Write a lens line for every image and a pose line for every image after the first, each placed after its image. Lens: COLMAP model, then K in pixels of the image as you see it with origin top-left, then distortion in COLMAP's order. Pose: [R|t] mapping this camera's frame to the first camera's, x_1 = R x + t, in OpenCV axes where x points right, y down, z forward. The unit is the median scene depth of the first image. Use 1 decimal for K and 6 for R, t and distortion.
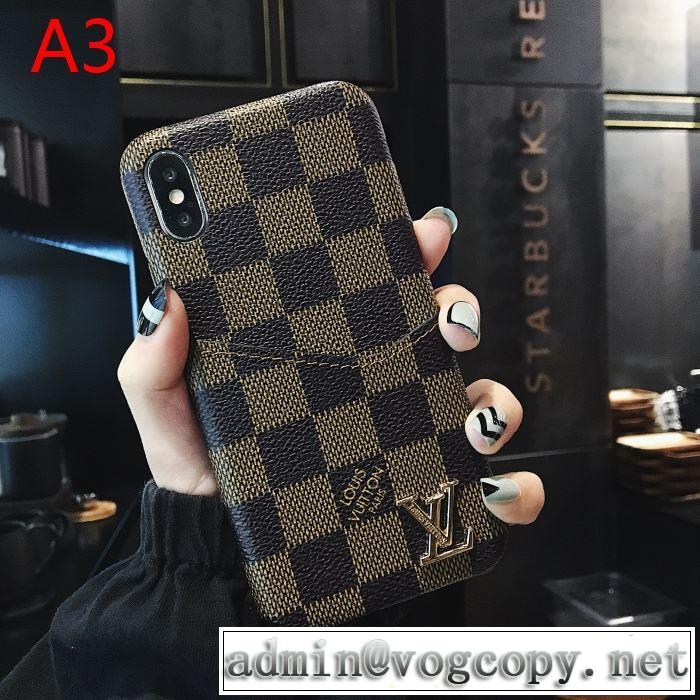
lens RADIAL K [[808.1, 0, 347.9], [0, 808.1, 343.7], [0, 0, 1]] dist [0.088965, -0.193387]
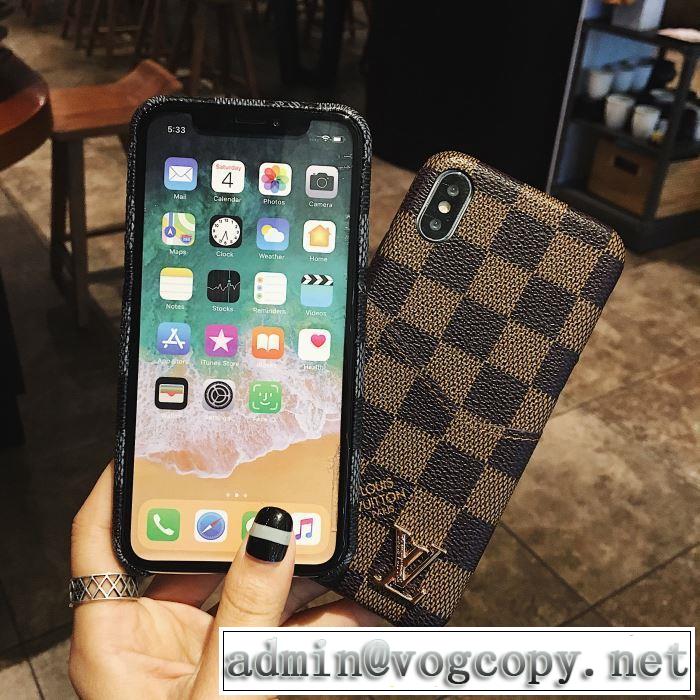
lens RADIAL K [[808.1, 0, 347.9], [0, 808.1, 343.7], [0, 0, 1]] dist [0.088965, -0.193387]
pose [[0.692243, 0.704024, -0.158586, 0.020302], [-0.704184, 0.707038, 0.064981, -0.013803], [0.157875, 0.066690, 0.985205, -0.170521]]
